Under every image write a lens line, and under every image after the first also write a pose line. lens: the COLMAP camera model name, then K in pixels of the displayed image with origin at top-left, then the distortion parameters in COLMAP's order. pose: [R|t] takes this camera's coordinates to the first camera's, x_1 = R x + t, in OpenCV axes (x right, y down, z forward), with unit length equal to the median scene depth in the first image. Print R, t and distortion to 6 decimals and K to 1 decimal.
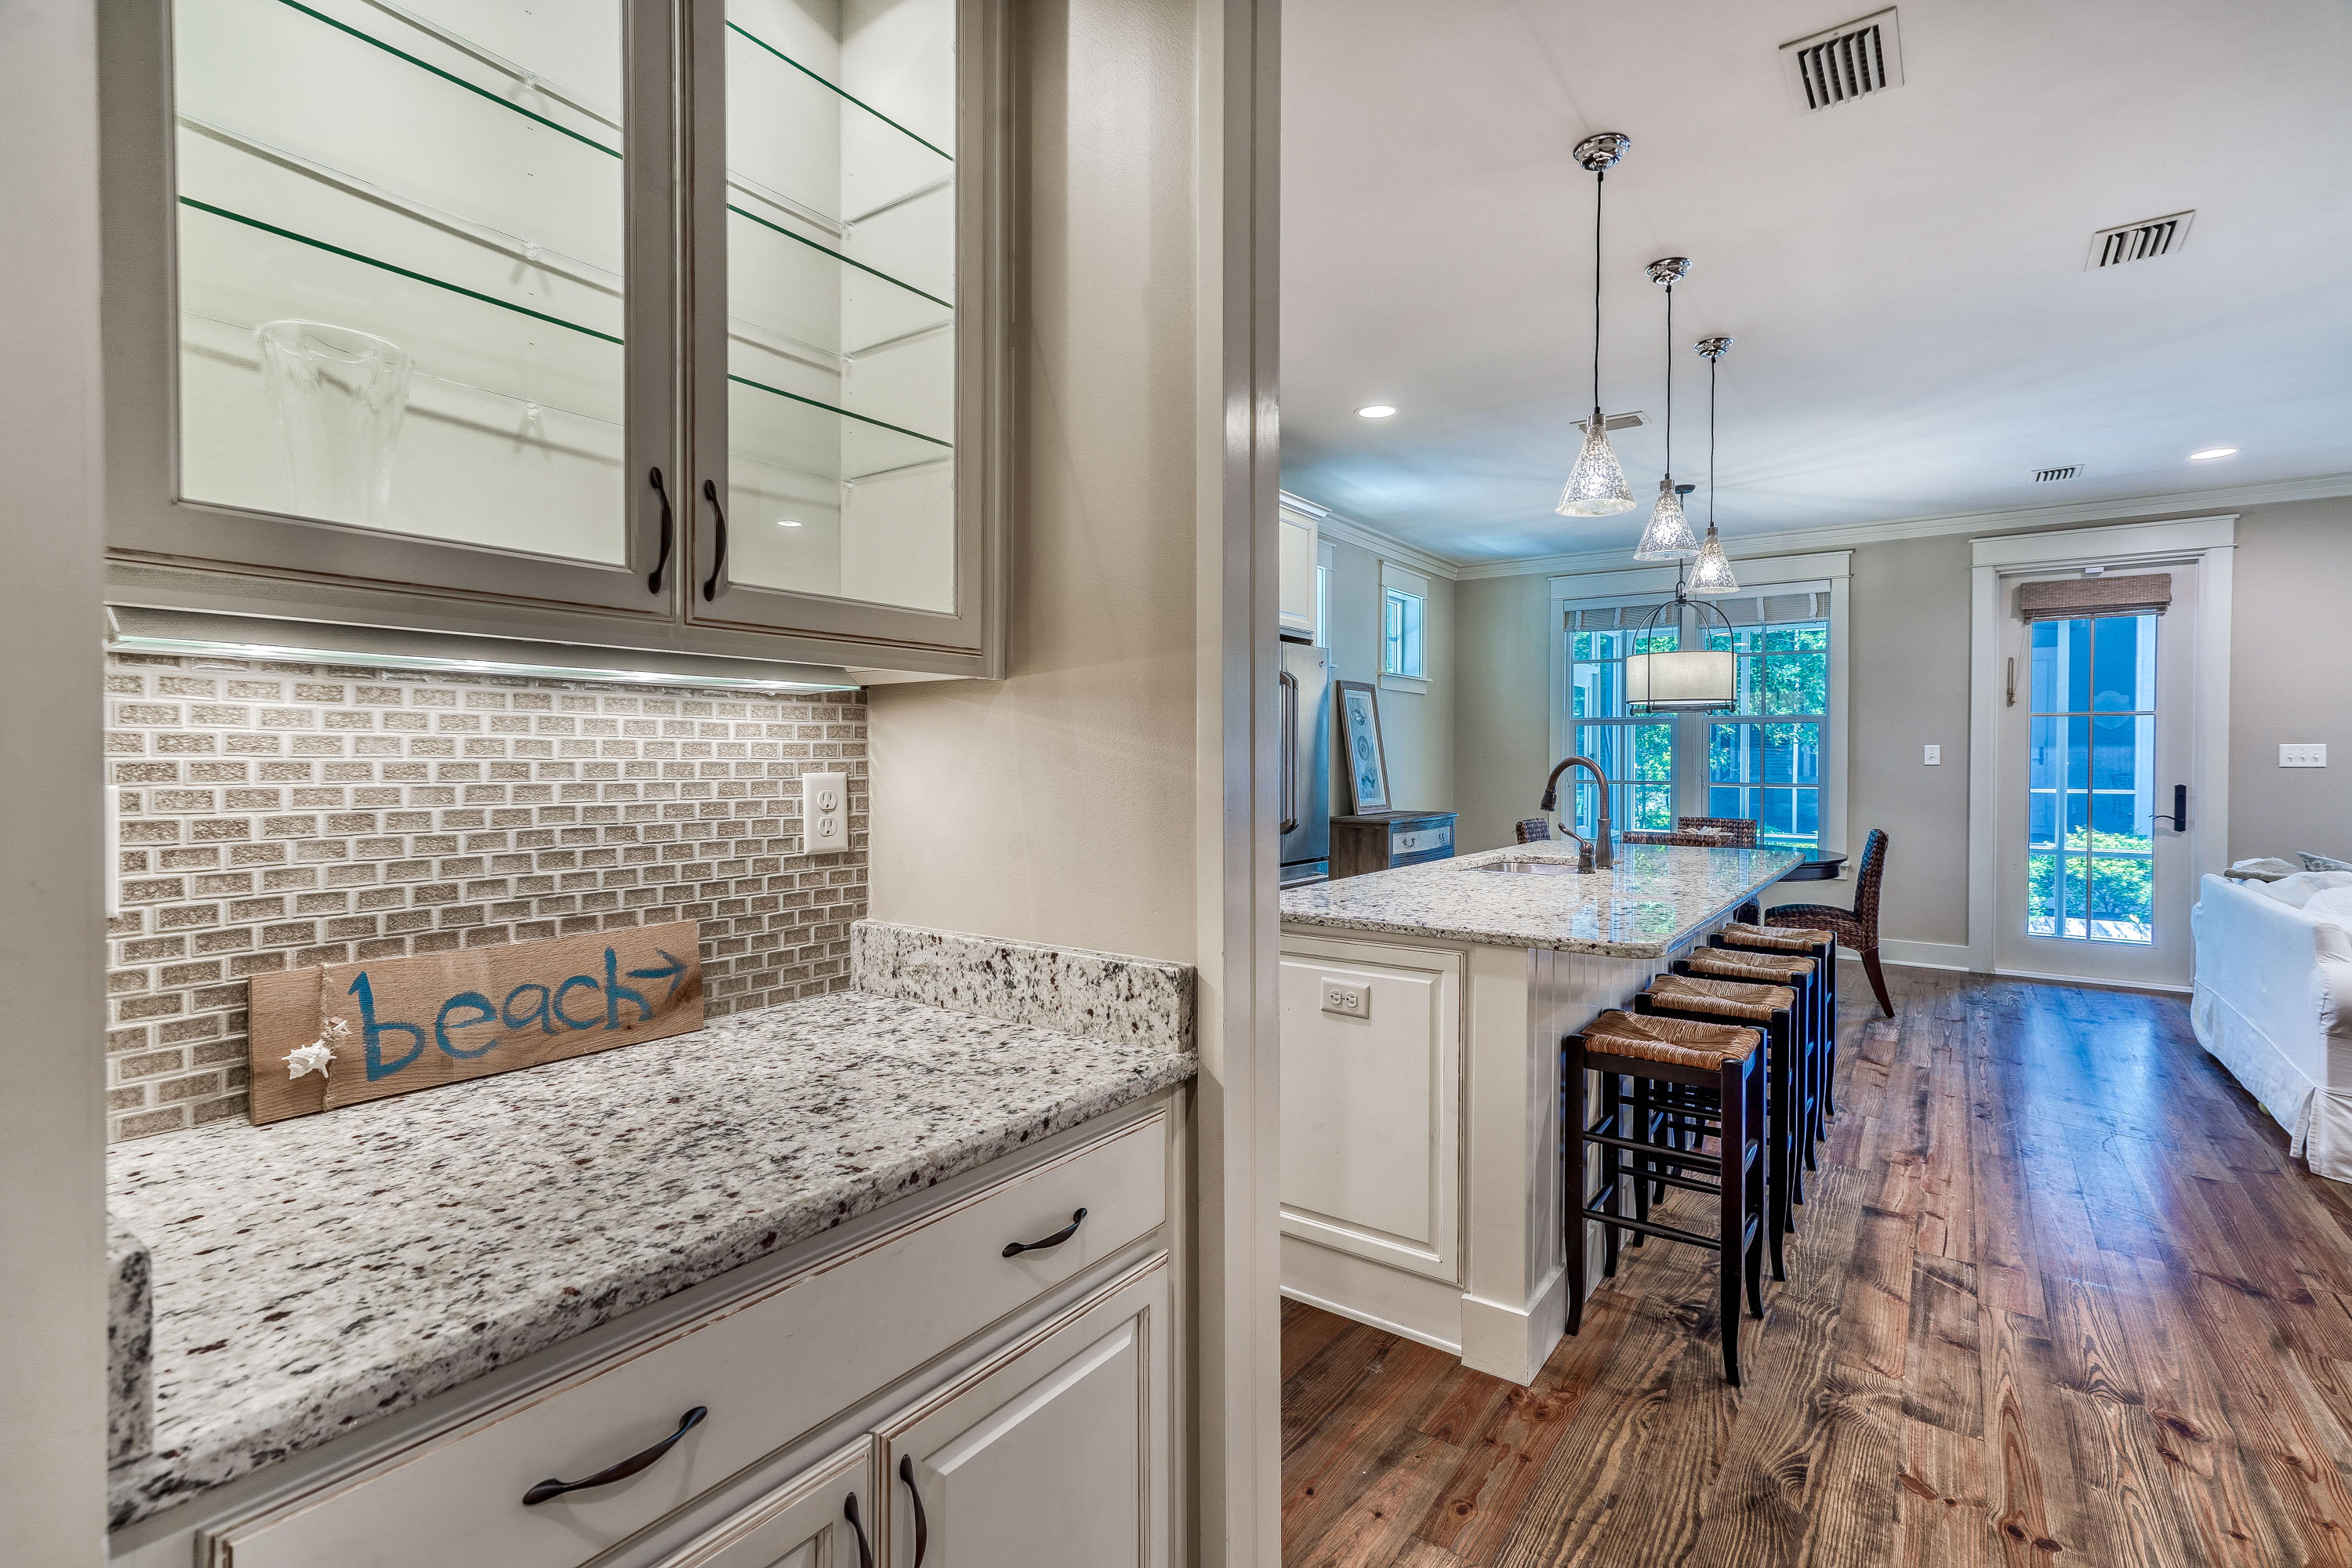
lens RADIAL K [[1081.5, 0, 1176.0], [0, 1081.5, 784.0], [0, 0, 1]] dist [0.000640, 0.000440]
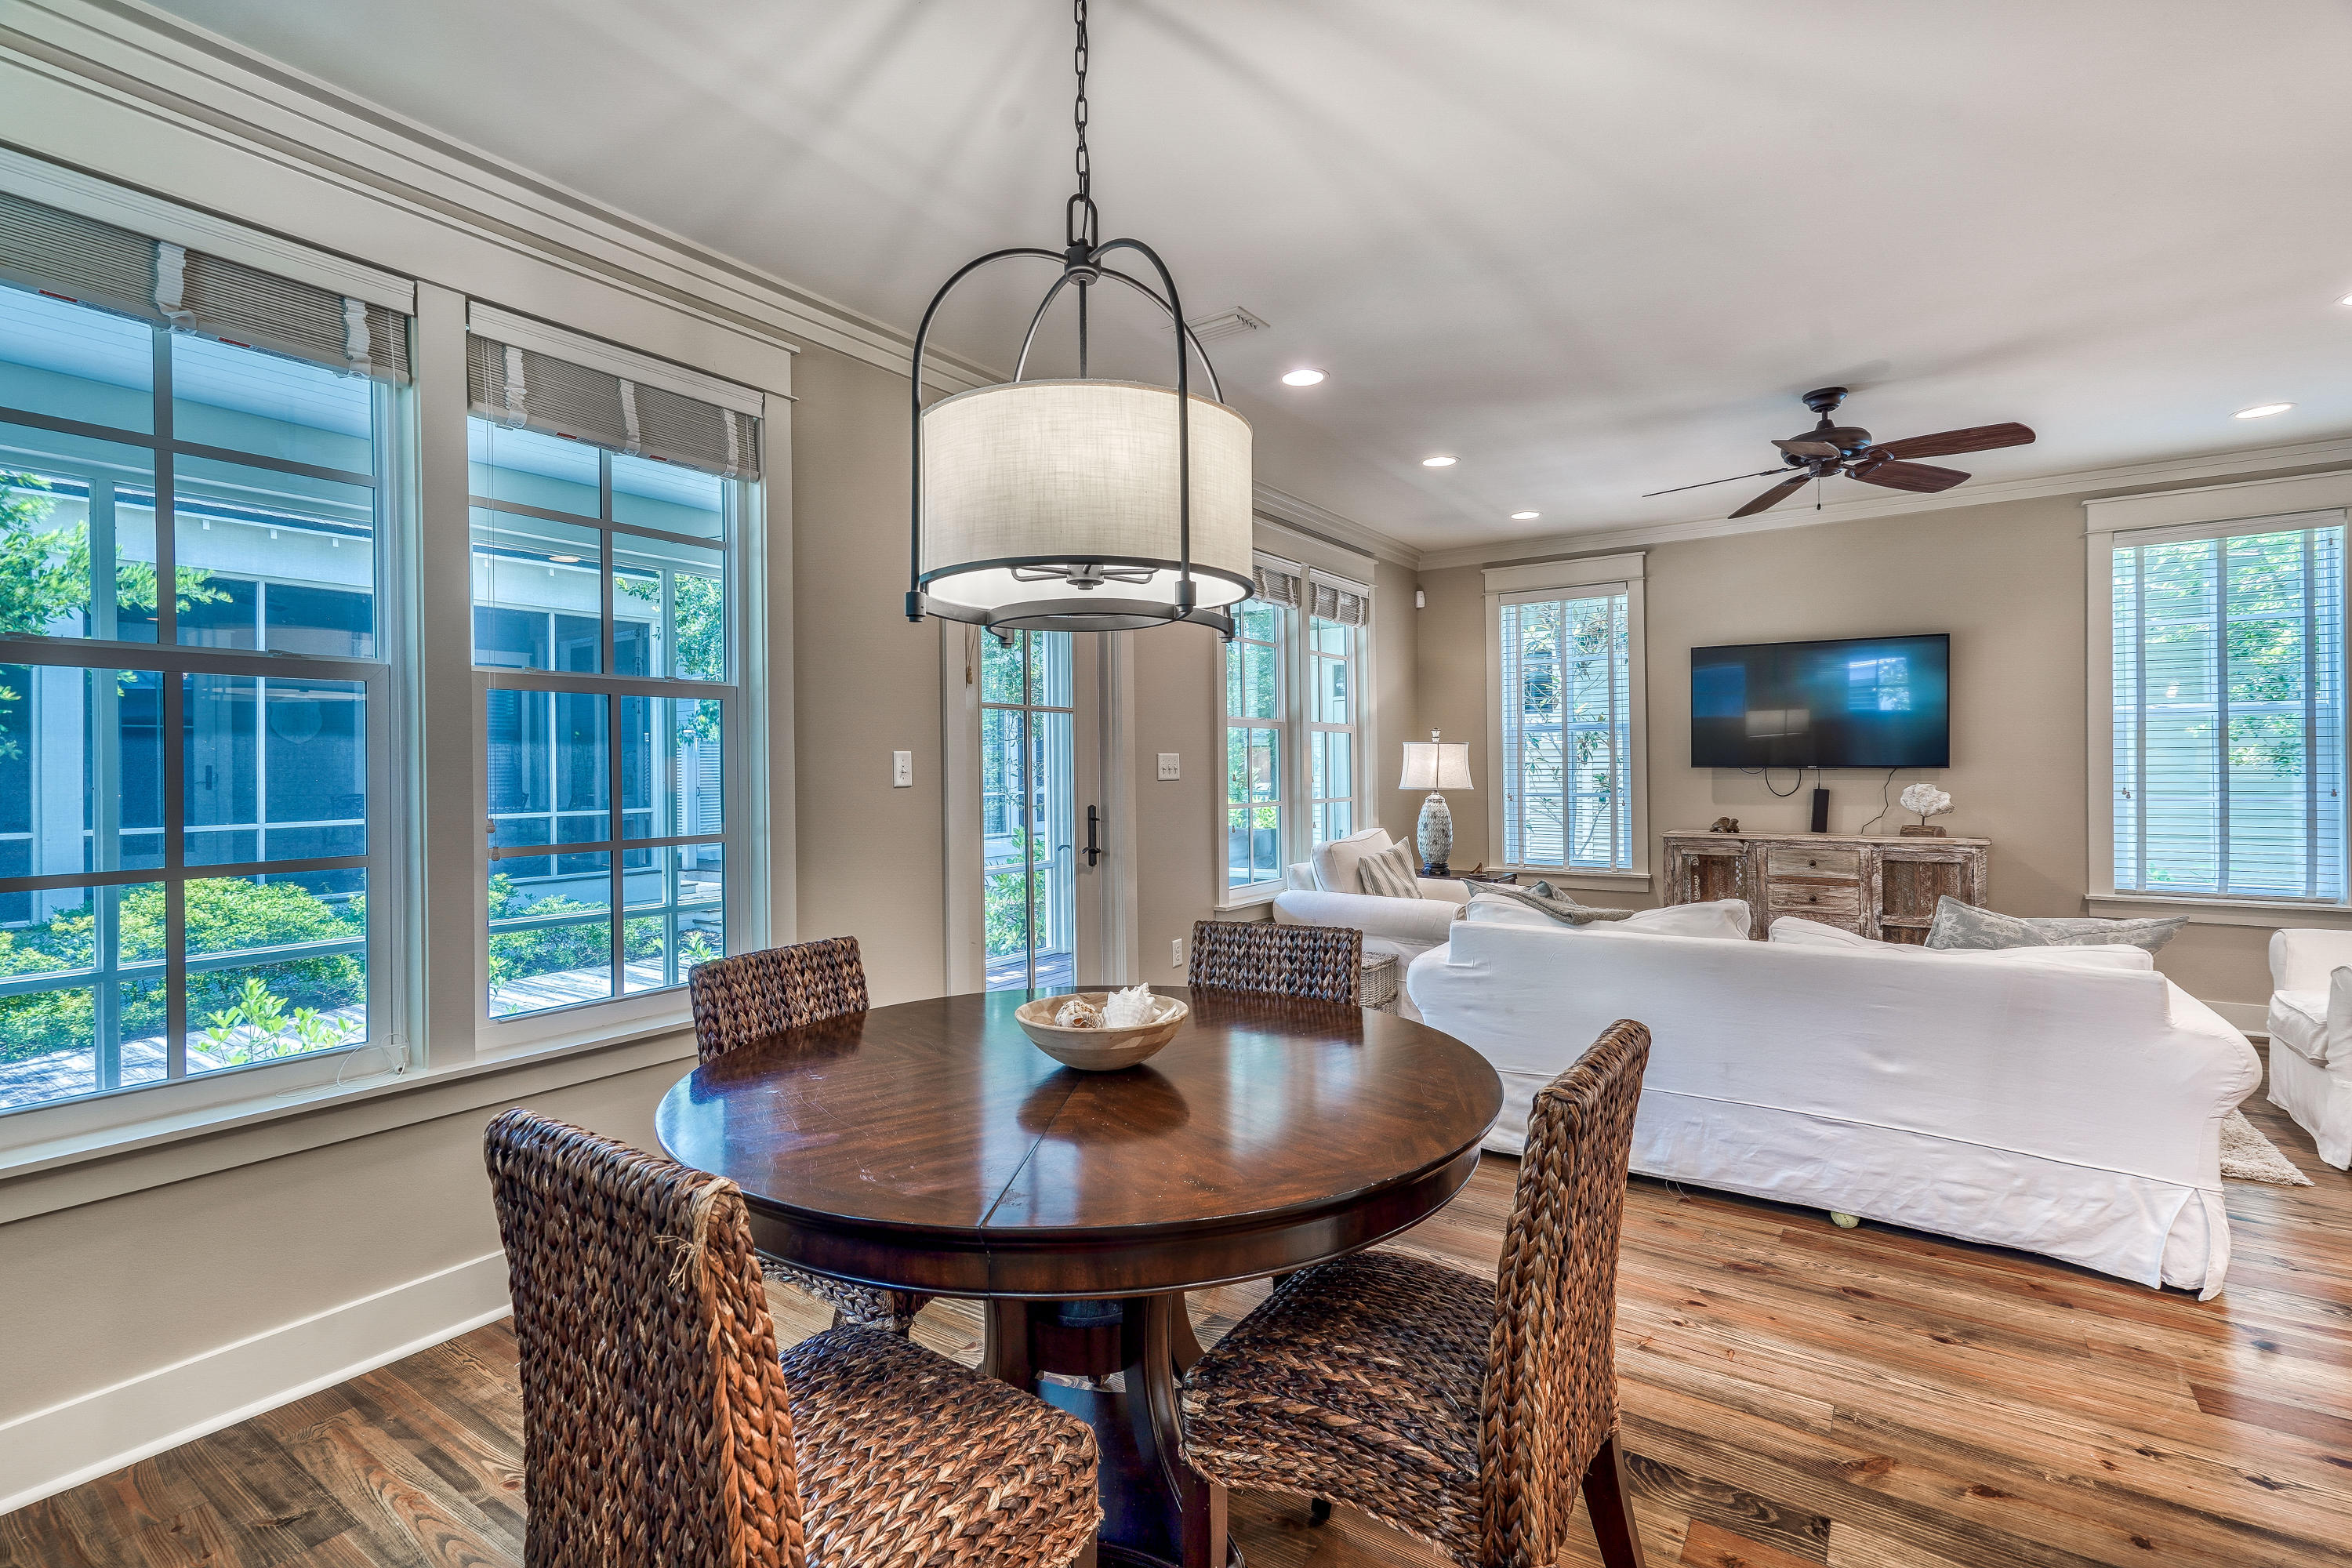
lens RADIAL K [[1077.1, 0, 1174.4], [0, 1077.1, 755.8], [0, 0, 1]] dist [0.008199, -0.000871]
pose [[-0.025692, 0.009013, 0.999629, 0.206119], [0.034379, 0.999376, -0.008127, -0.034045], [-0.999079, 0.034158, -0.025985, 1.226883]]
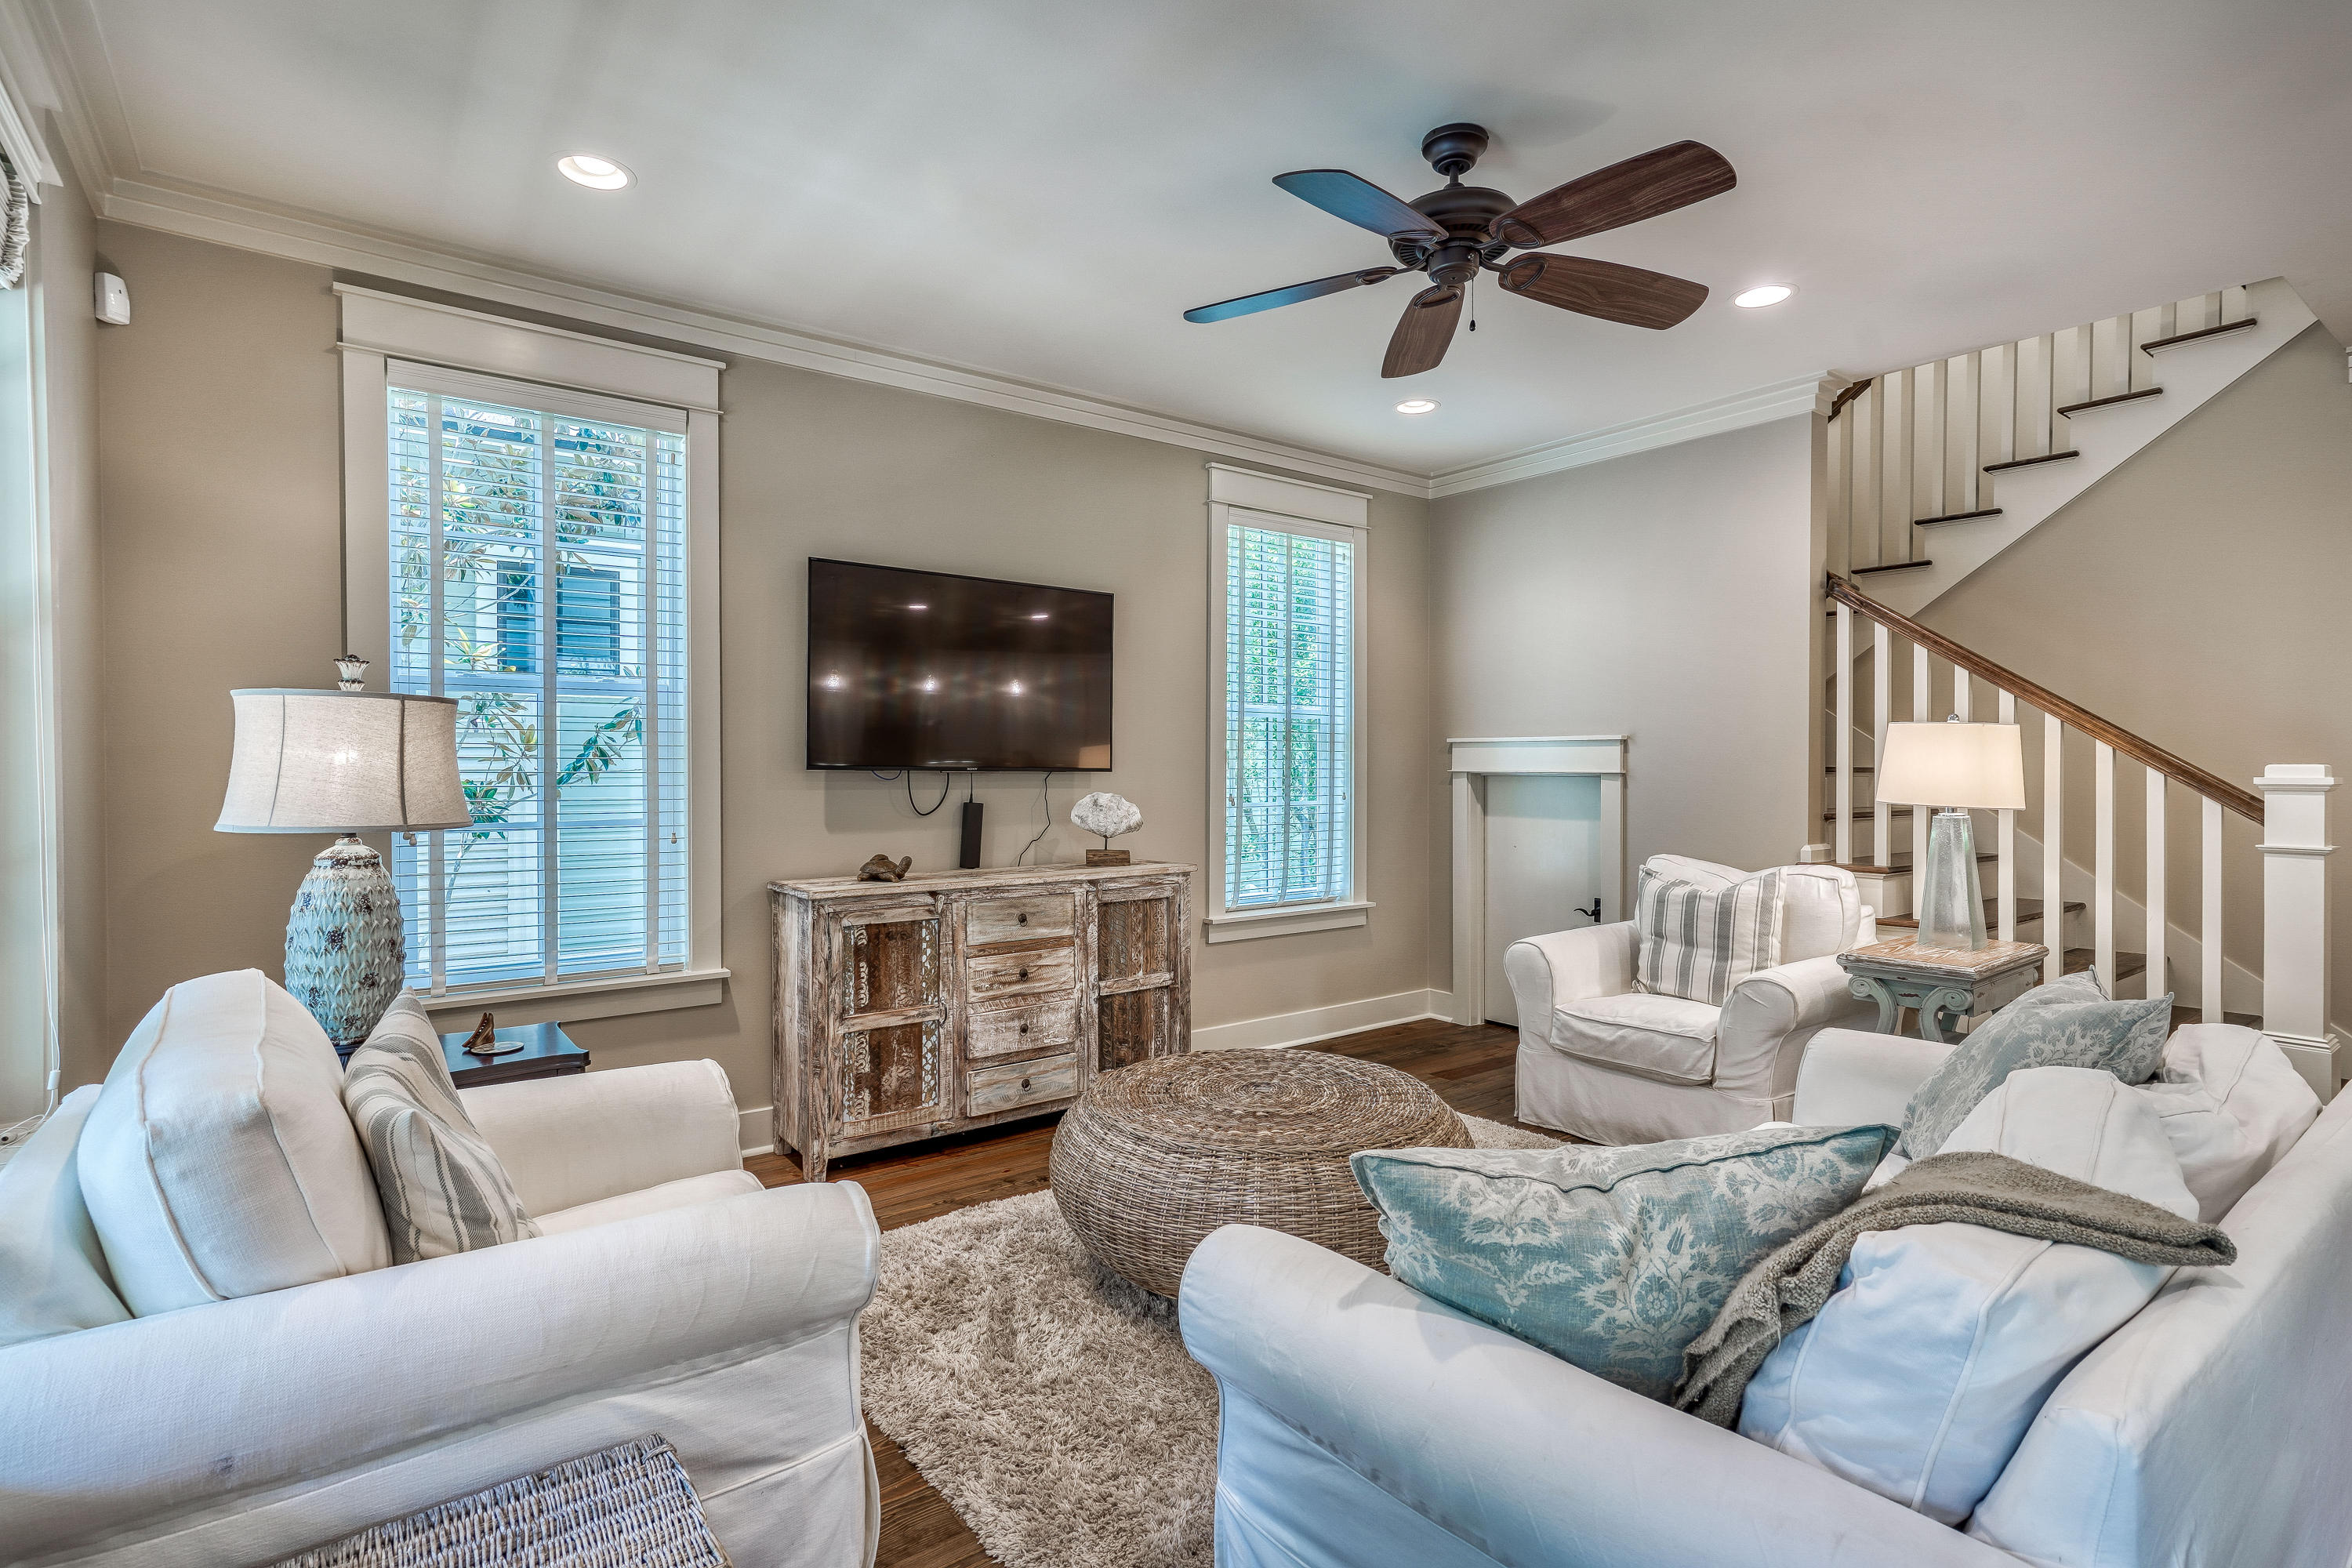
lens RADIAL K [[1121.2, 0, 1160.7], [0, 1121.2, 771.8], [0, 0, 1]] dist [0.003428, 0.001255]
pose [[-0.953870, -0.006135, 0.300156, 1.047688], [0.004143, 0.999427, 0.033593, -0.032320], [-0.300190, 0.033287, -0.953298, 1.227184]]
